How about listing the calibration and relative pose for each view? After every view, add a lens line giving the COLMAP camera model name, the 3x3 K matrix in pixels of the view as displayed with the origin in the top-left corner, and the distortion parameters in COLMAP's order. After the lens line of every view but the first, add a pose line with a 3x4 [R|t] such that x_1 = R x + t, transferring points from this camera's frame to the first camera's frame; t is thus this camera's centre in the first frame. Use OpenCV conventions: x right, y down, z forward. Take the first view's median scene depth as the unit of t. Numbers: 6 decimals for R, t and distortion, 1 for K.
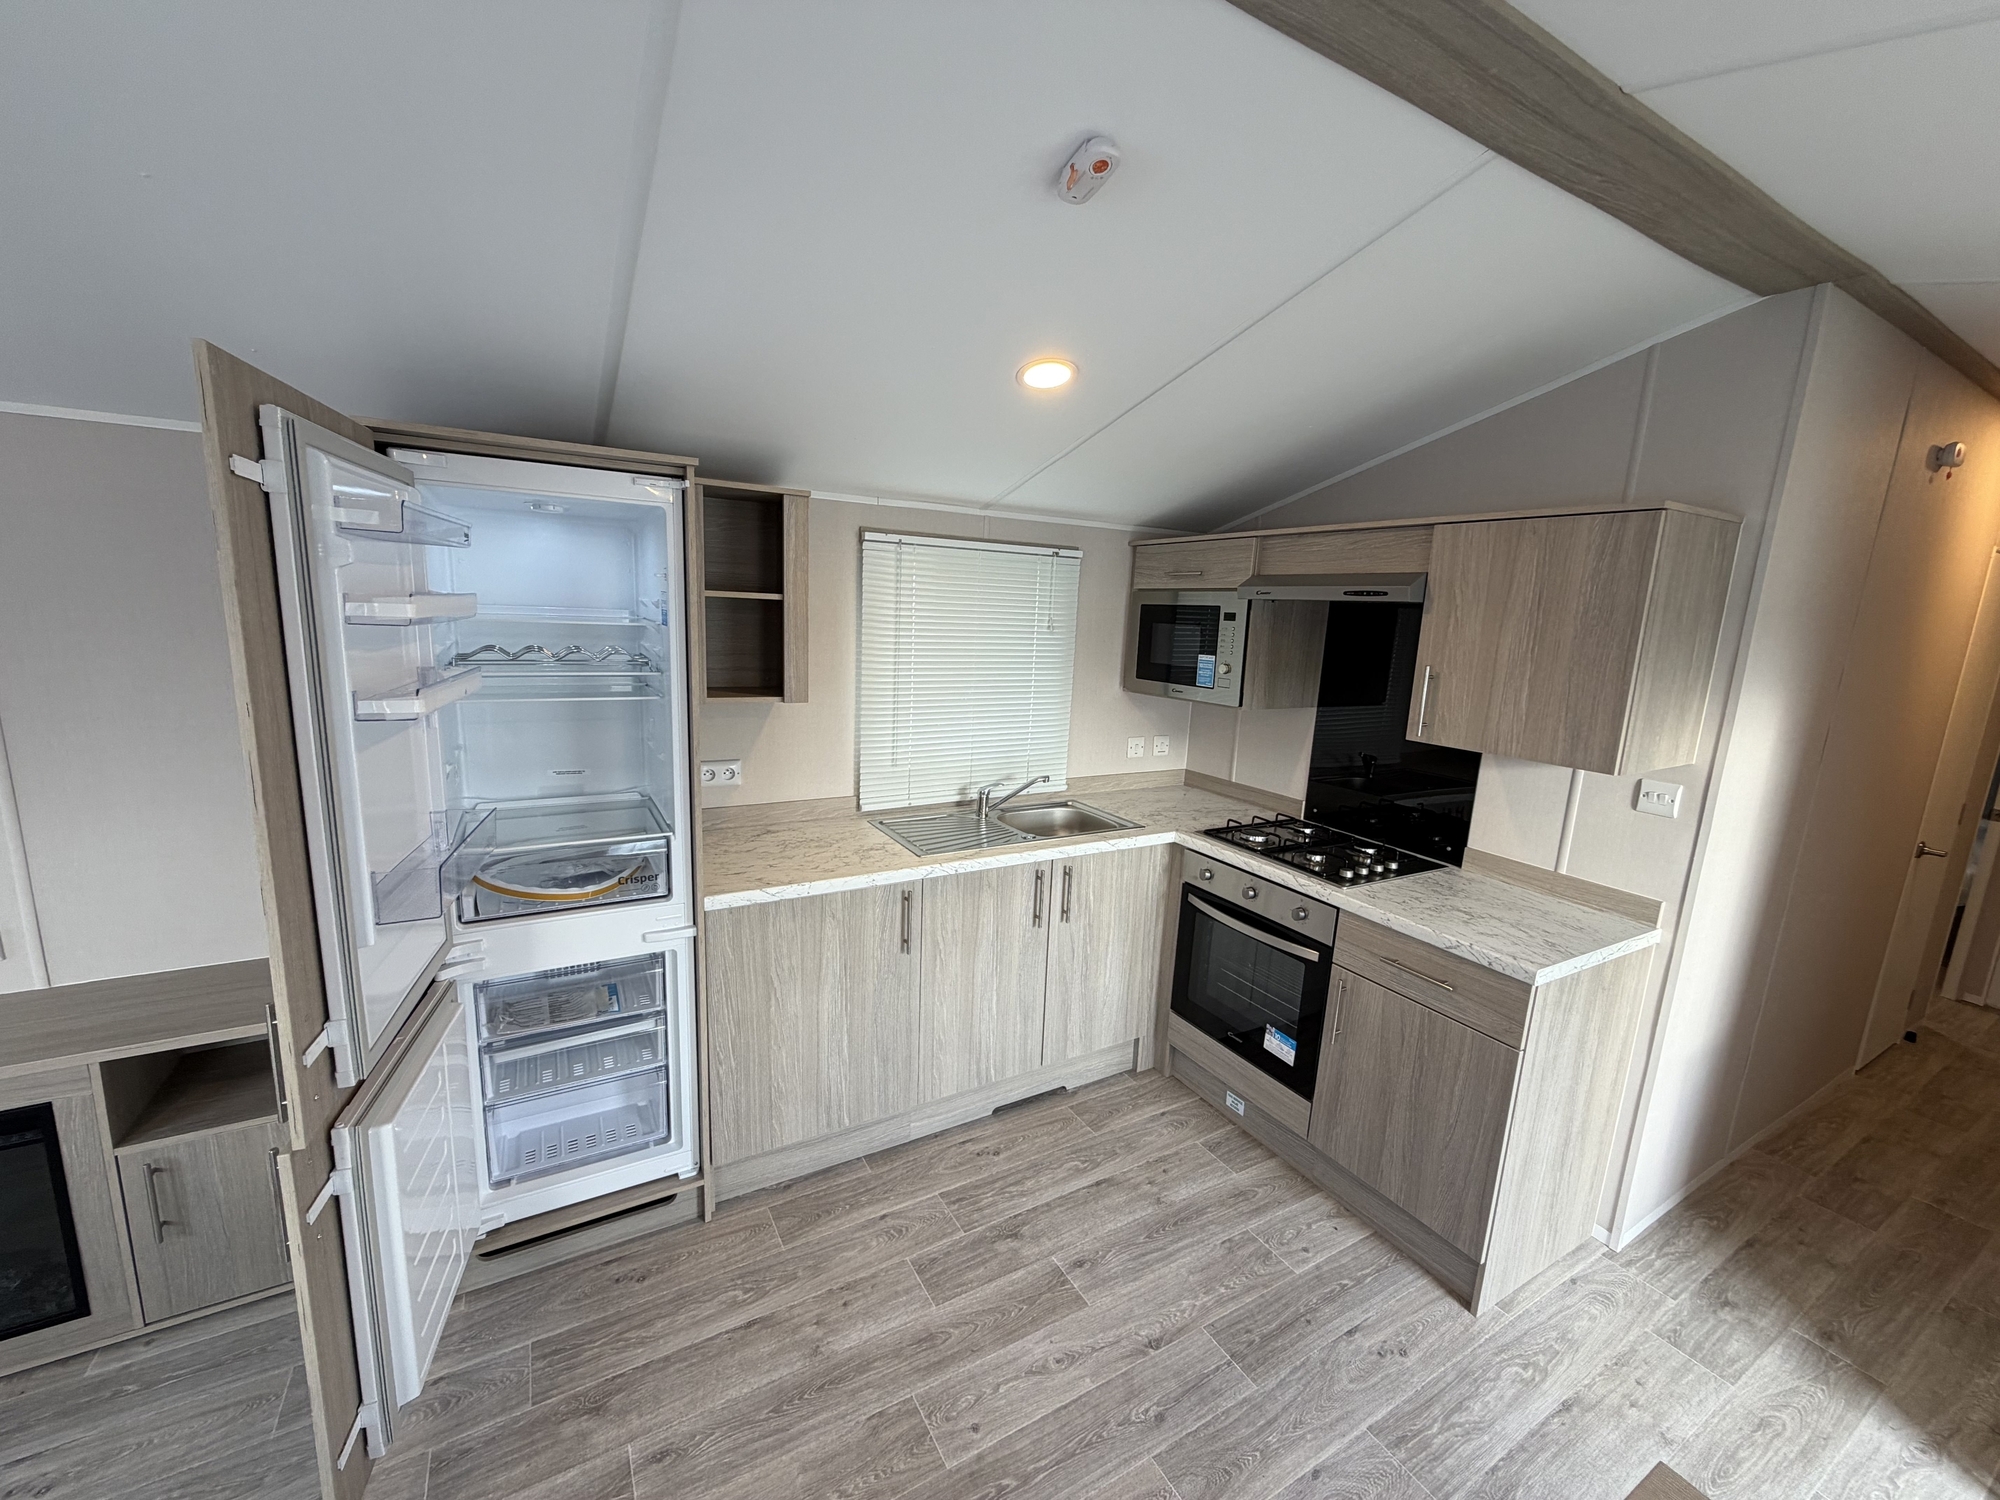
lens RADIAL K [[787.6, 0, 992.9], [0, 787.6, 805.7], [0, 0, 1]] dist [-0.000099, 0.000297]
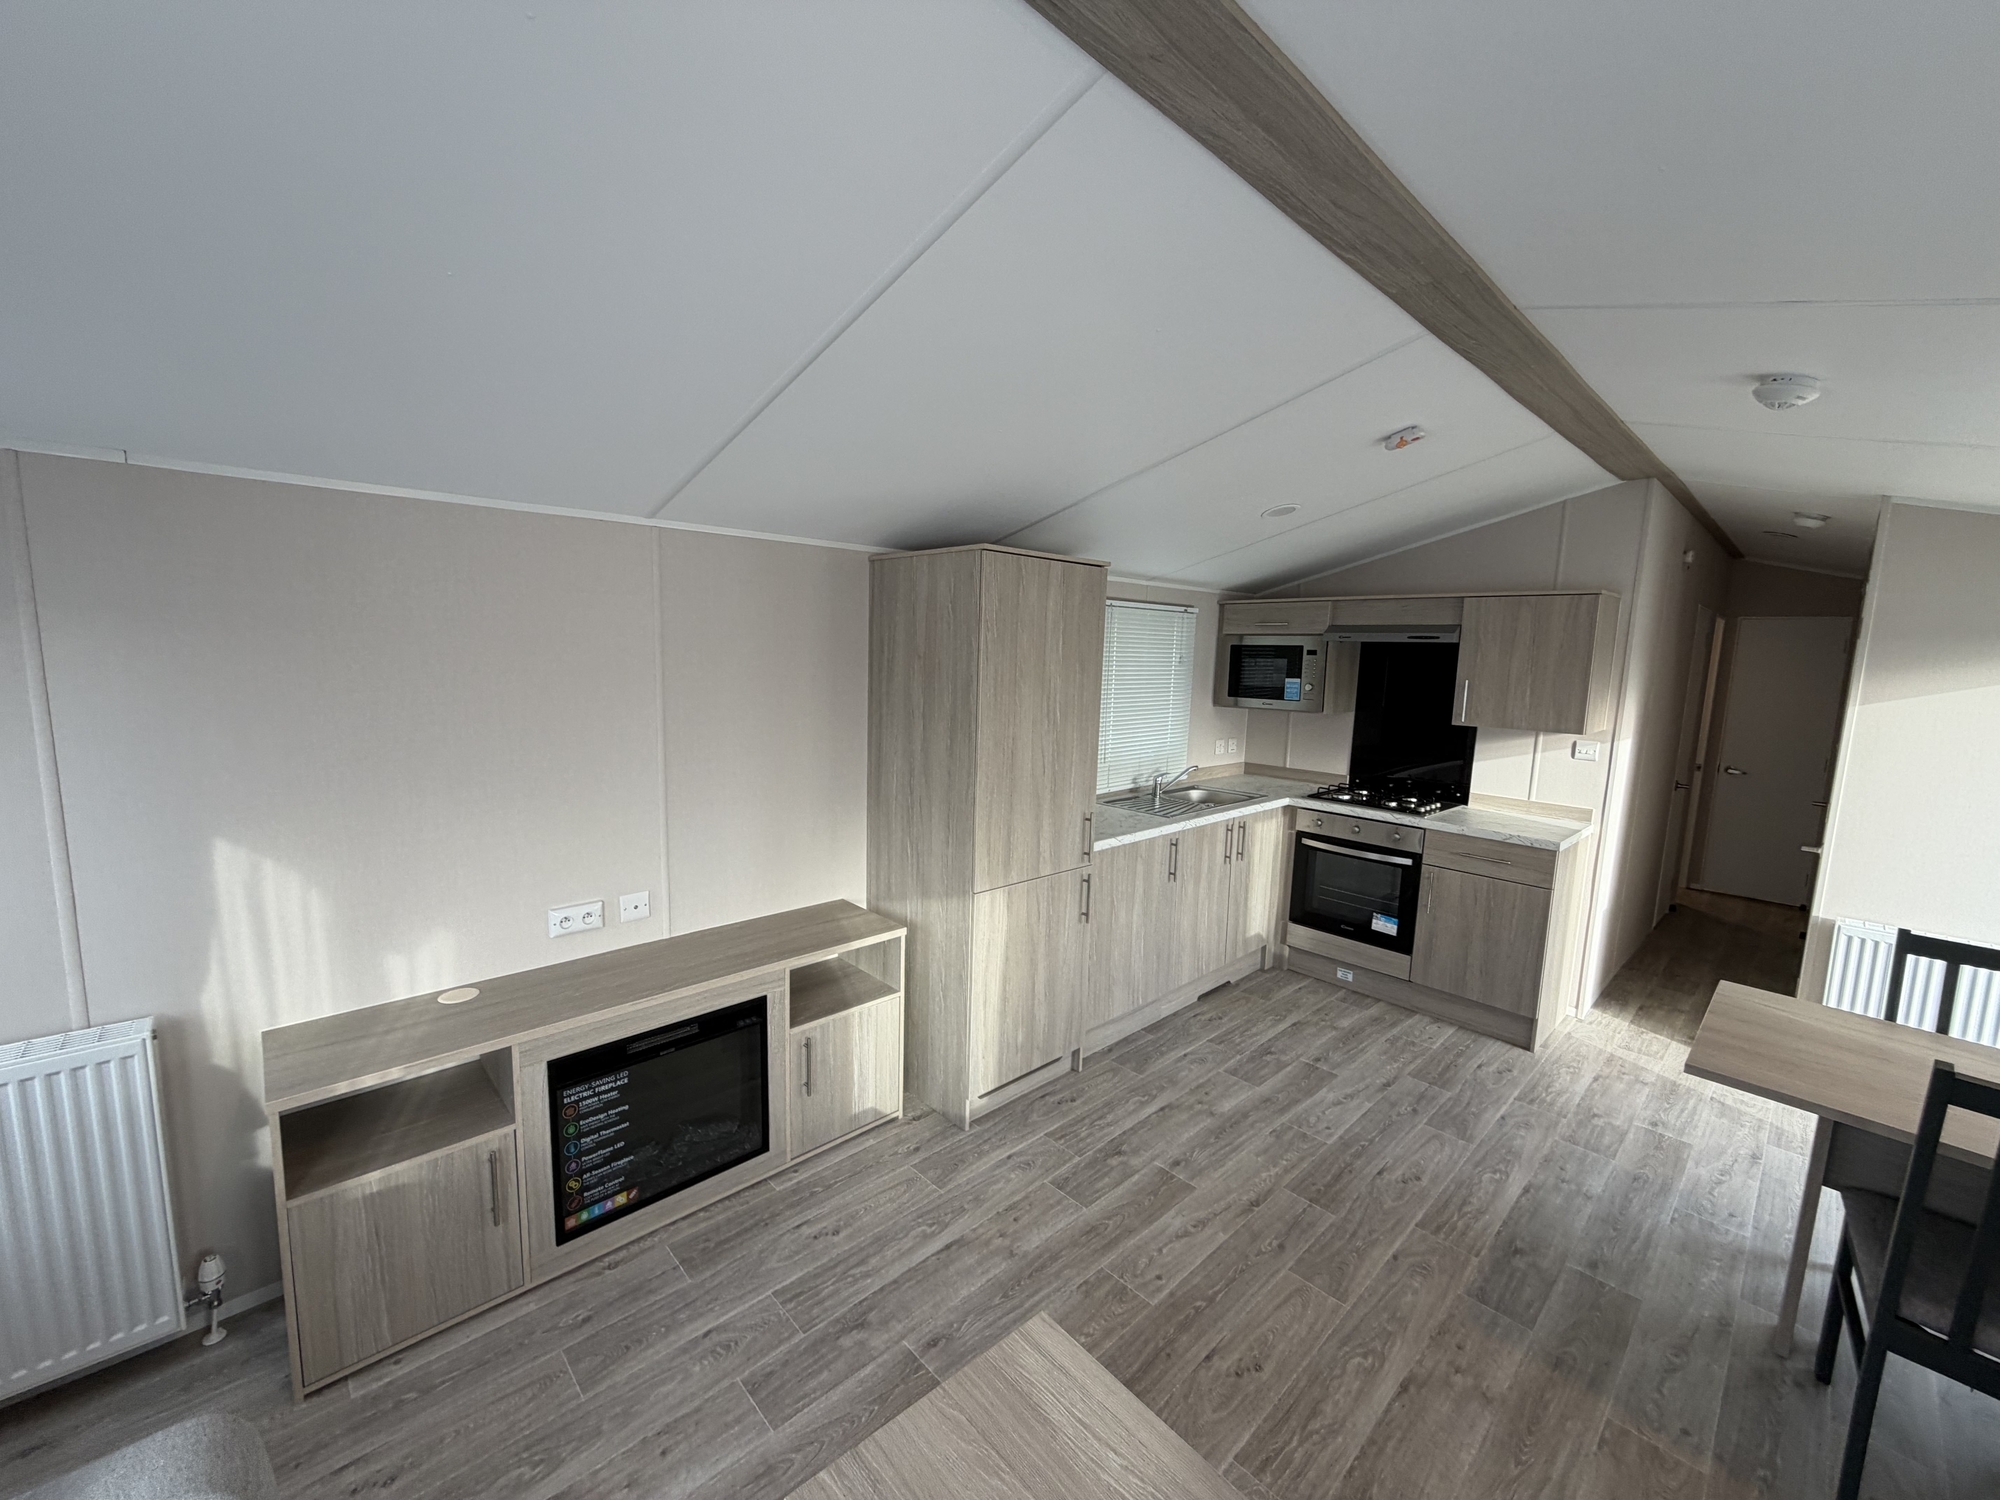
lens RADIAL K [[797.6, 0, 993.0], [0, 797.6, 755.3], [0, 0, 1]] dist [0.001209, -0.000614]
pose [[0.972522, -0.047674, 0.227877, -0.540618], [0.072691, 0.992055, -0.102681, 0.055824], [-0.221171, 0.116424, 0.968261, -0.303742]]
